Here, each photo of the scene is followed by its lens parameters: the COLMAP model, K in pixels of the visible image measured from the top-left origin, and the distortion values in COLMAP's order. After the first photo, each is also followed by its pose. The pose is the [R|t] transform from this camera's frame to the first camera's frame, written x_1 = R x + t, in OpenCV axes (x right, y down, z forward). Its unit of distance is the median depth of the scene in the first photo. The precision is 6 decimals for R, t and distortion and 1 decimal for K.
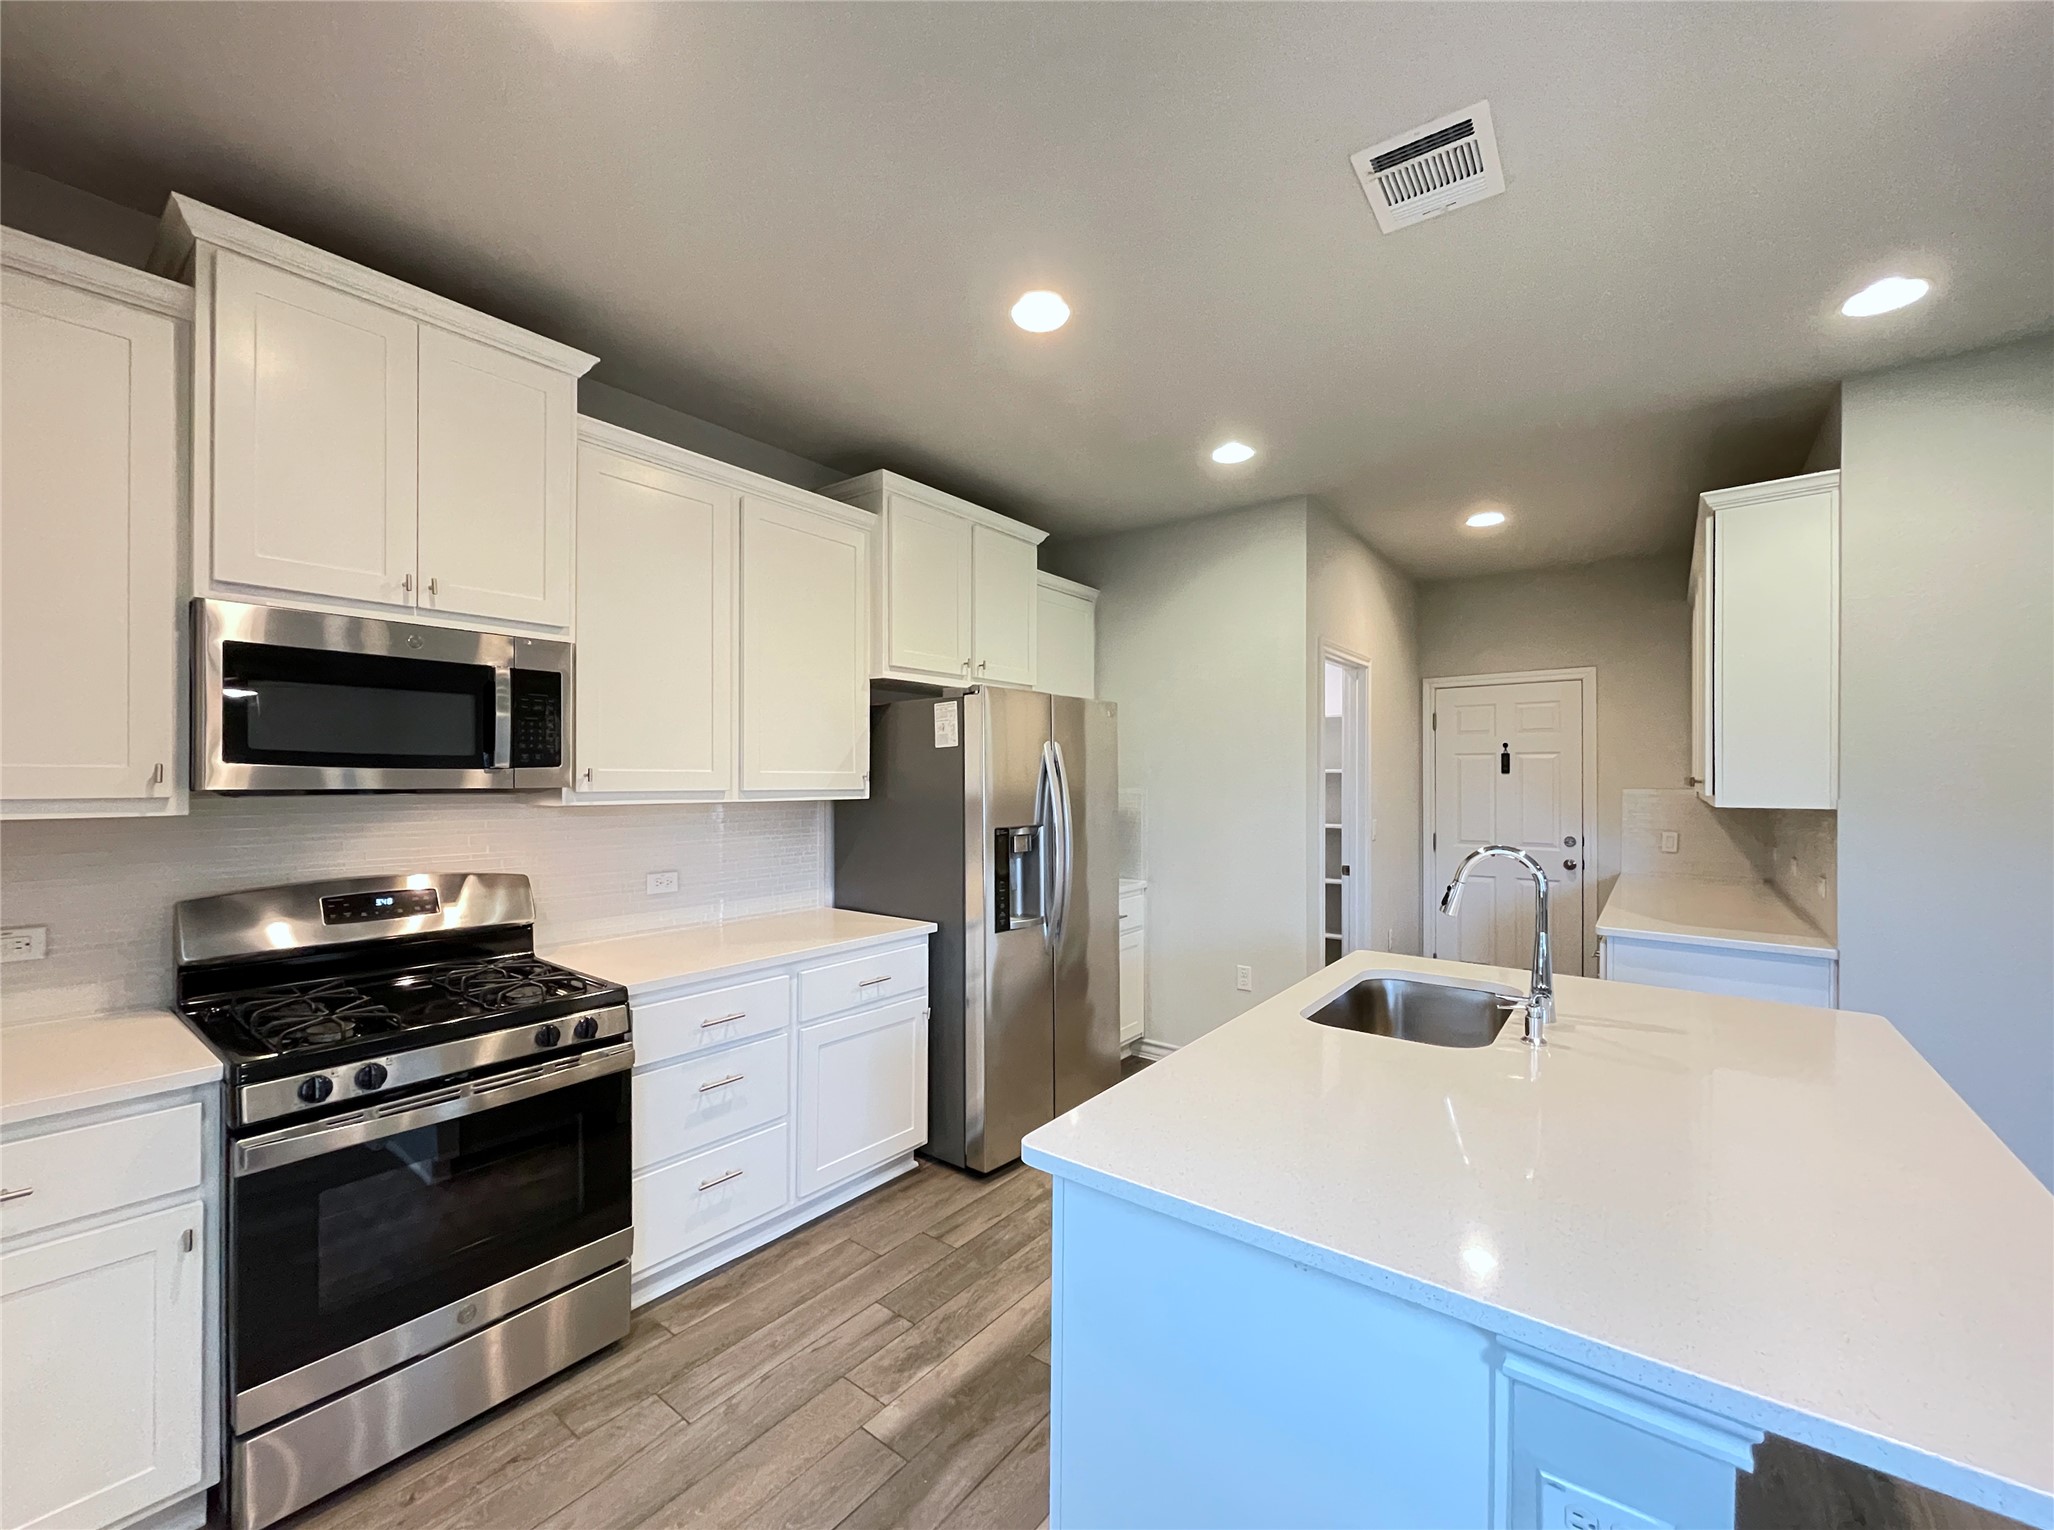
lens RADIAL K [[842.3, 0, 1009.3], [0, 842.3, 778.8], [0, 0, 1]] dist [-0.000502, -0.000736]
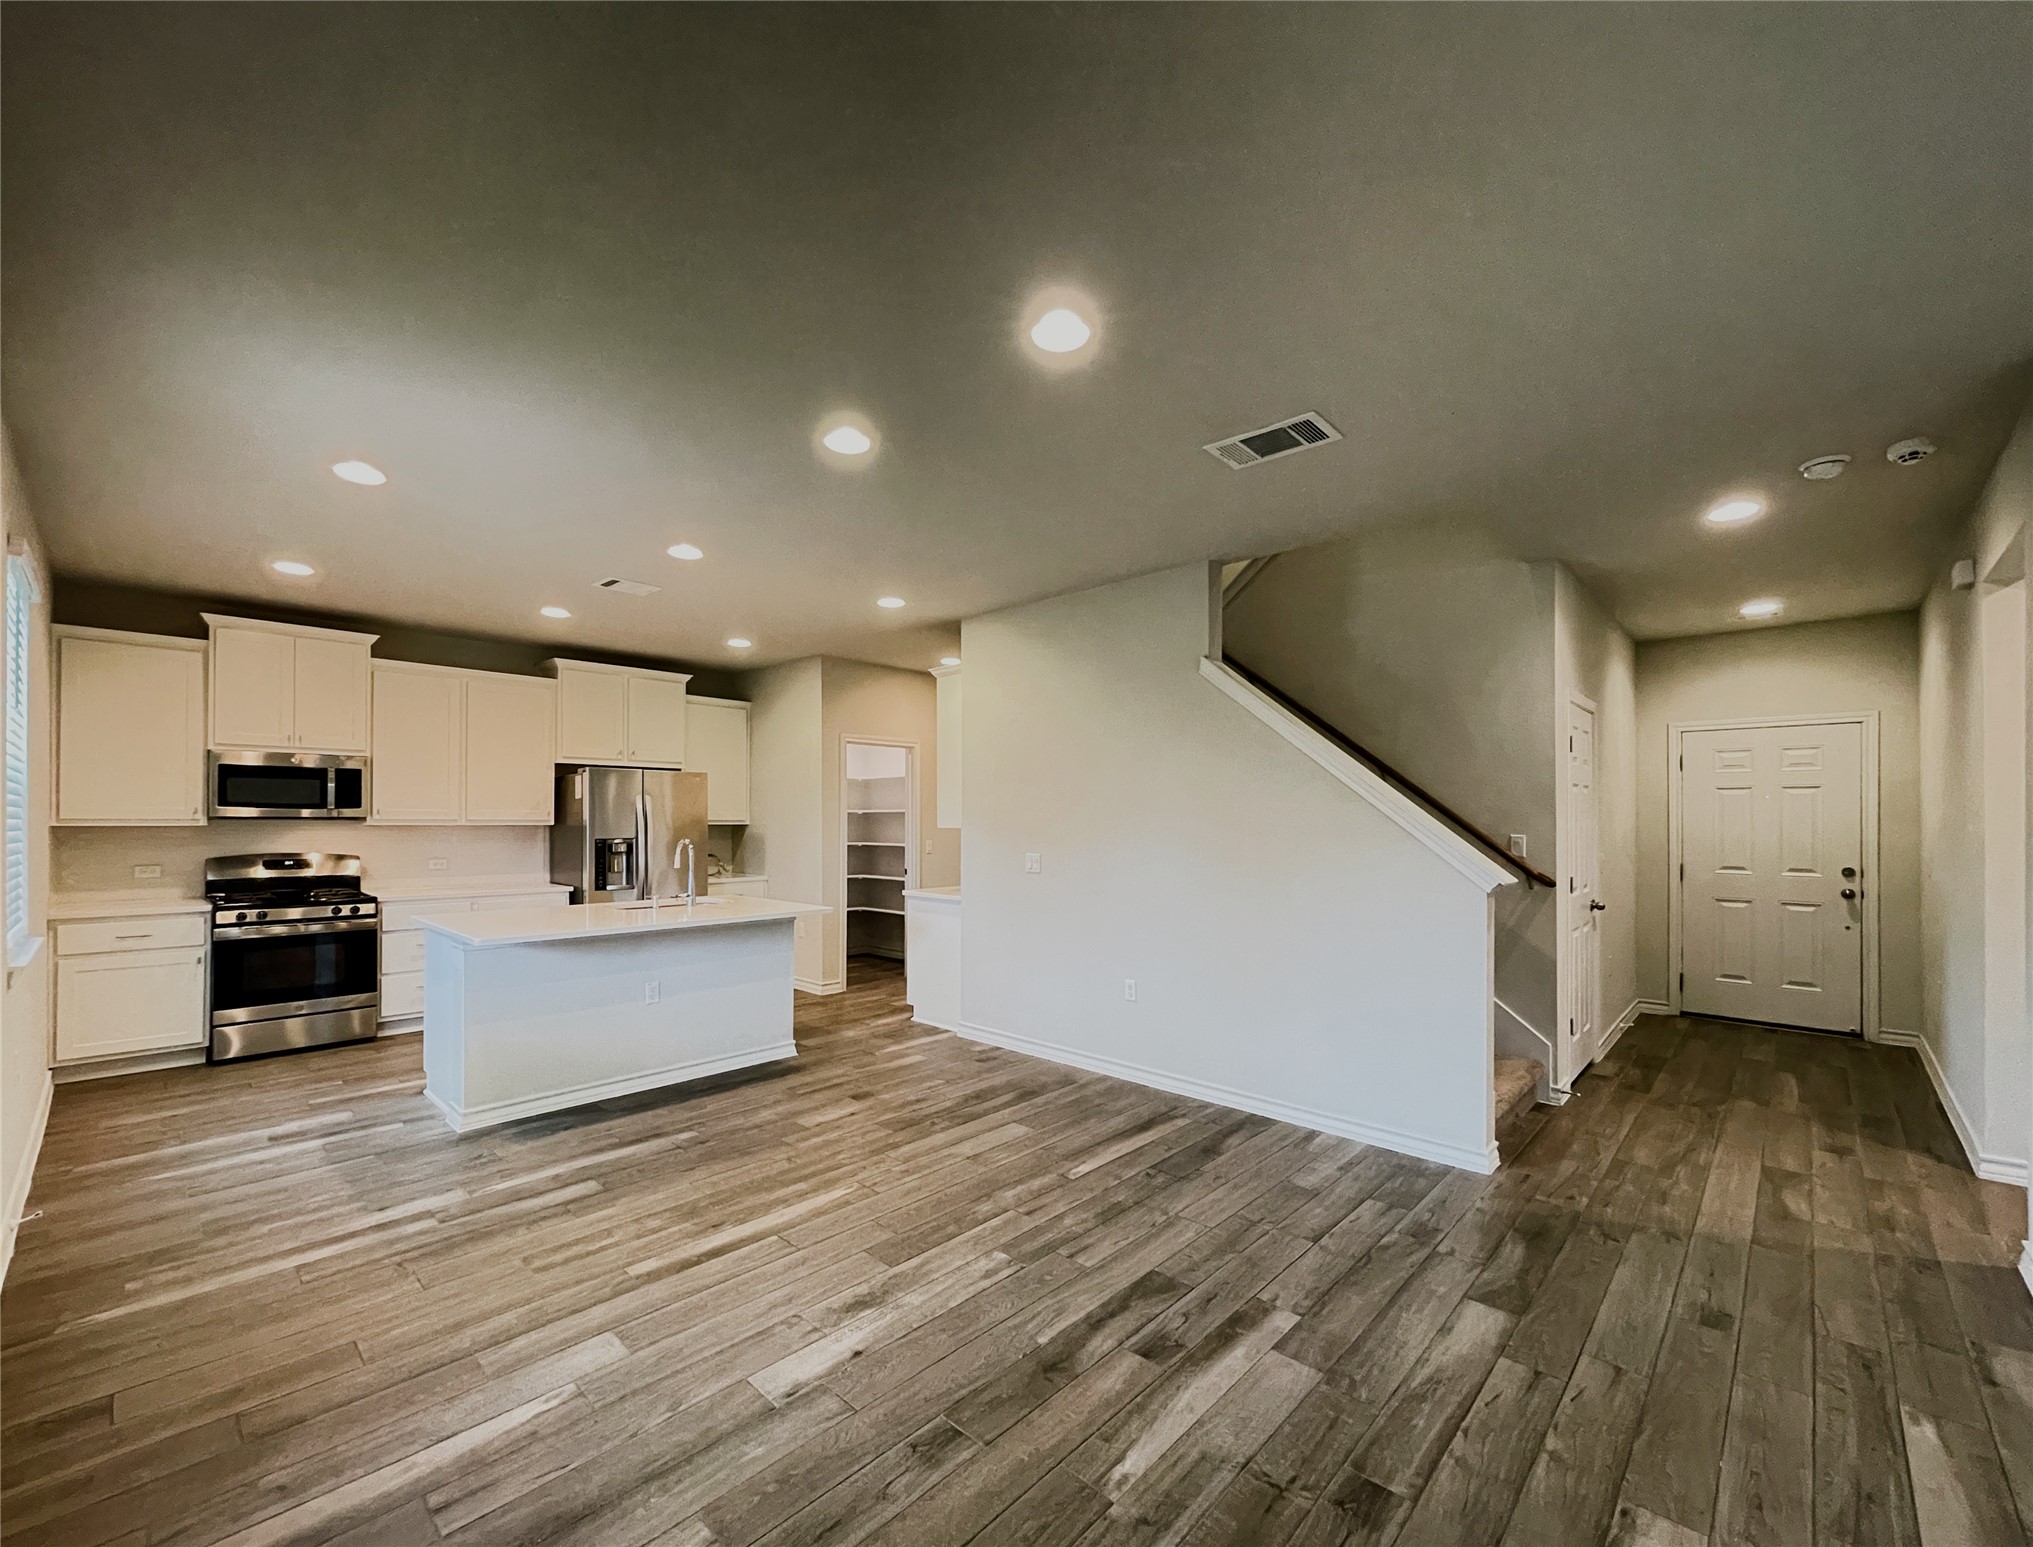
lens RADIAL K [[843.7, 0, 1006.9], [0, 843.7, 816.7], [0, 0, 1]] dist [0.002308, -0.001341]
pose [[0.994913, 0.001508, -0.100728, 1.354233], [-0.001691, 0.999997, -0.001738, 0.009750], [0.100725, 0.001900, 0.994912, -1.062858]]
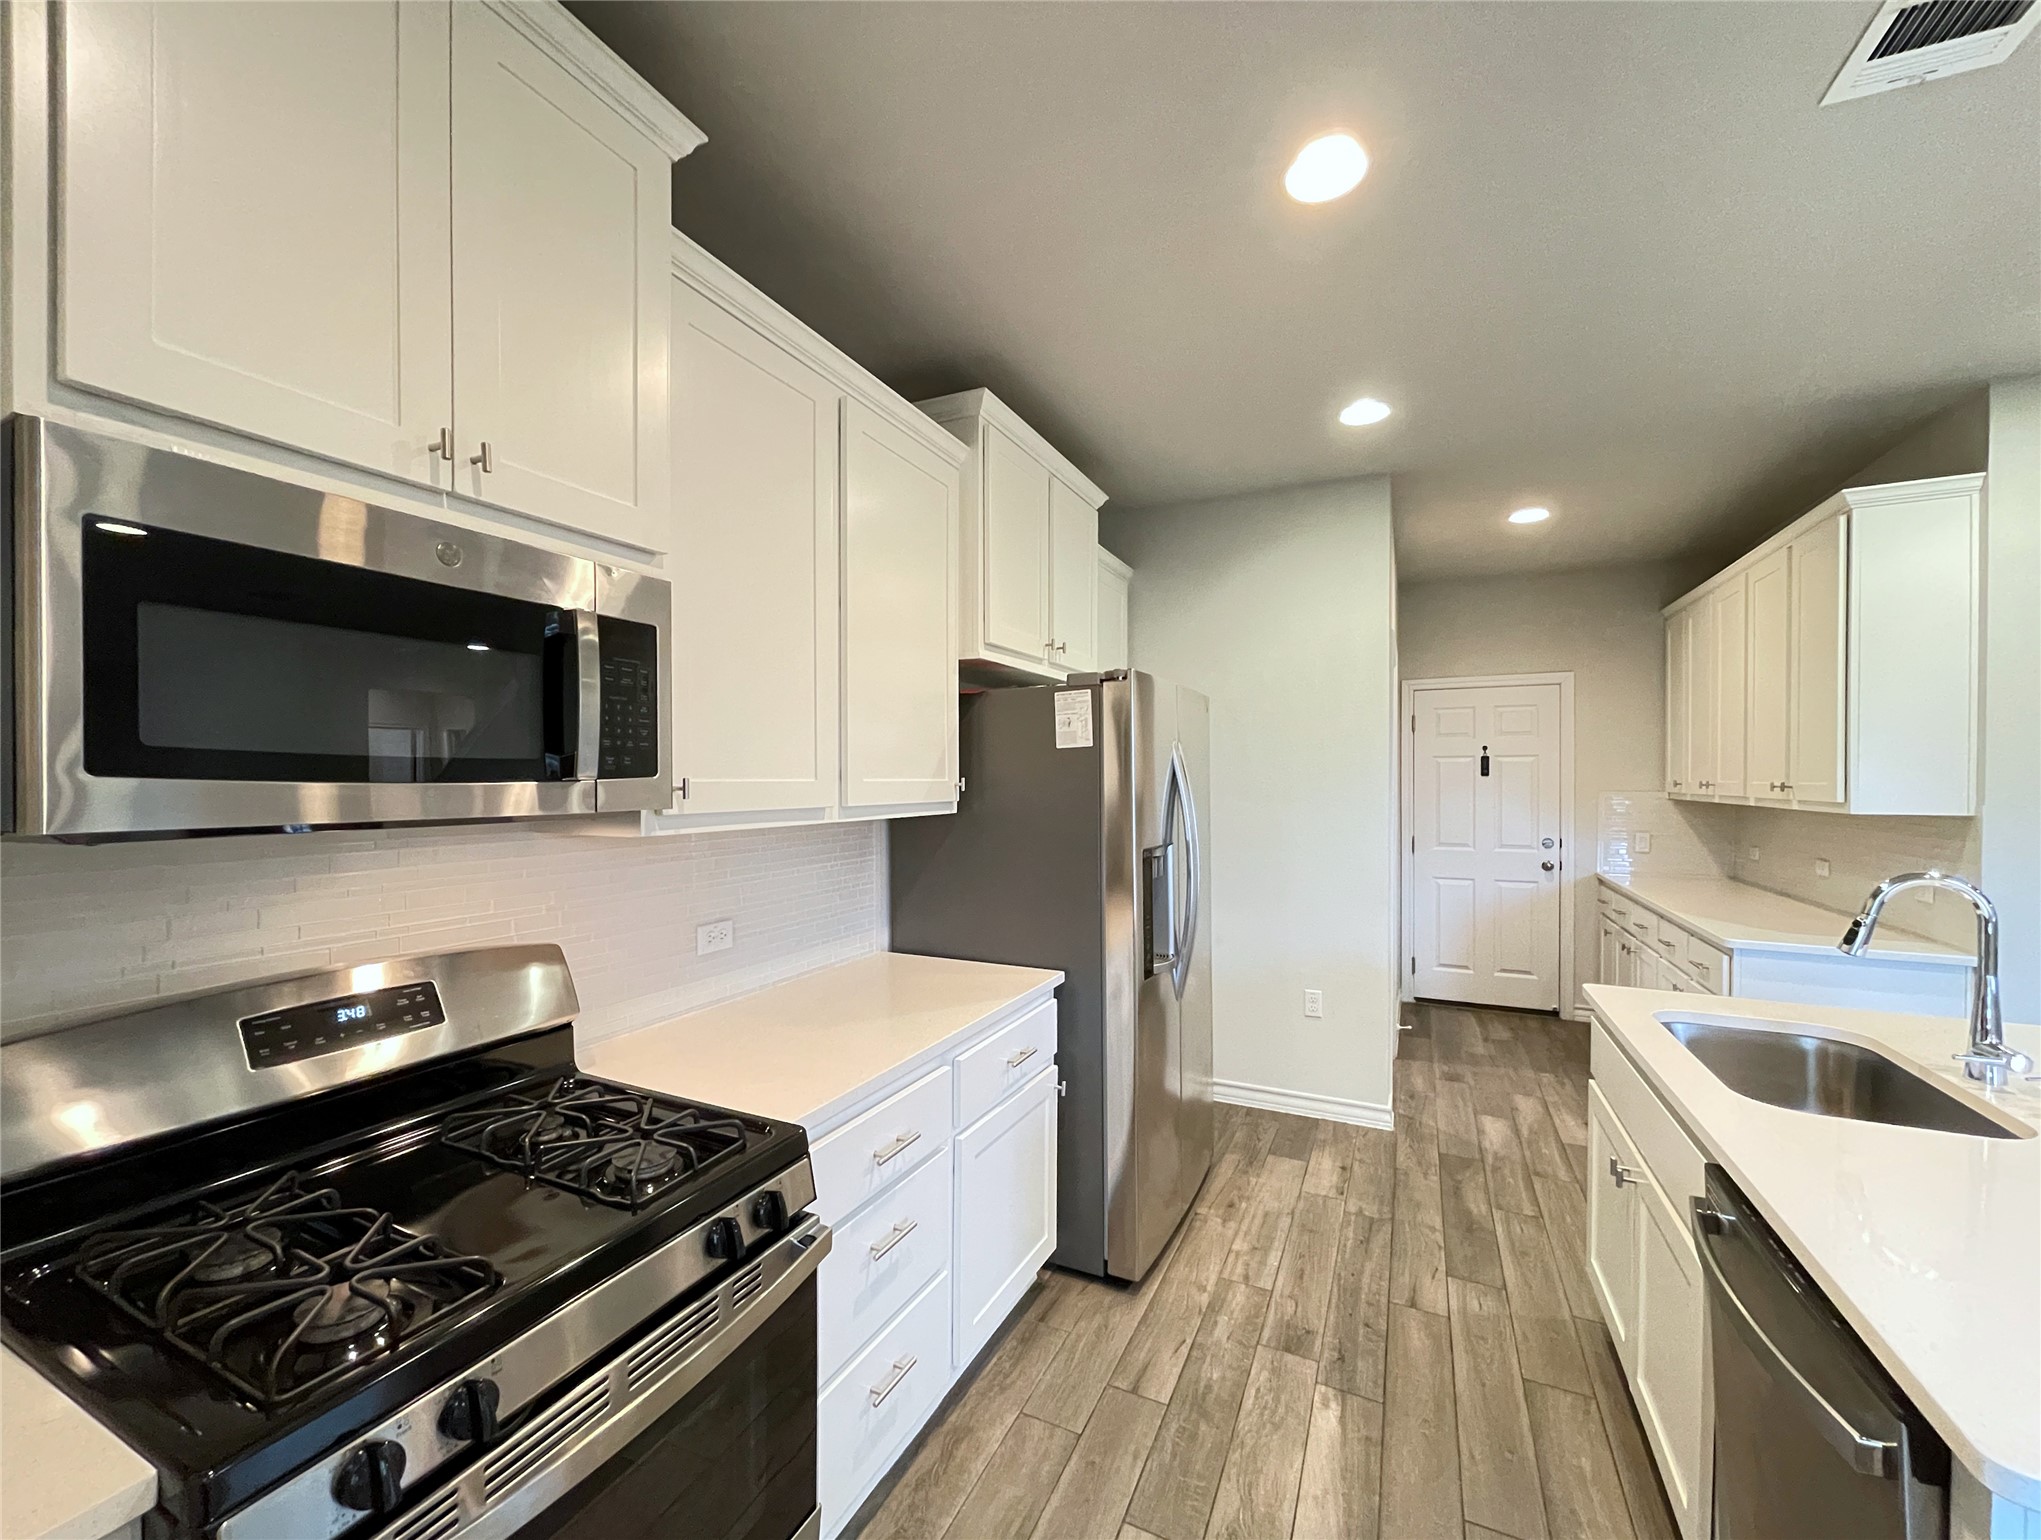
lens RADIAL K [[833.3, 0, 1007.9], [0, 833.3, 787.2], [0, 0, 1]] dist [-0.003063, -0.000943]
pose [[0.977432, -0.004893, 0.211196, -0.358160], [0.002598, 0.999935, 0.011142, -0.011318], [-0.211237, -0.010342, 0.977380, 0.298079]]
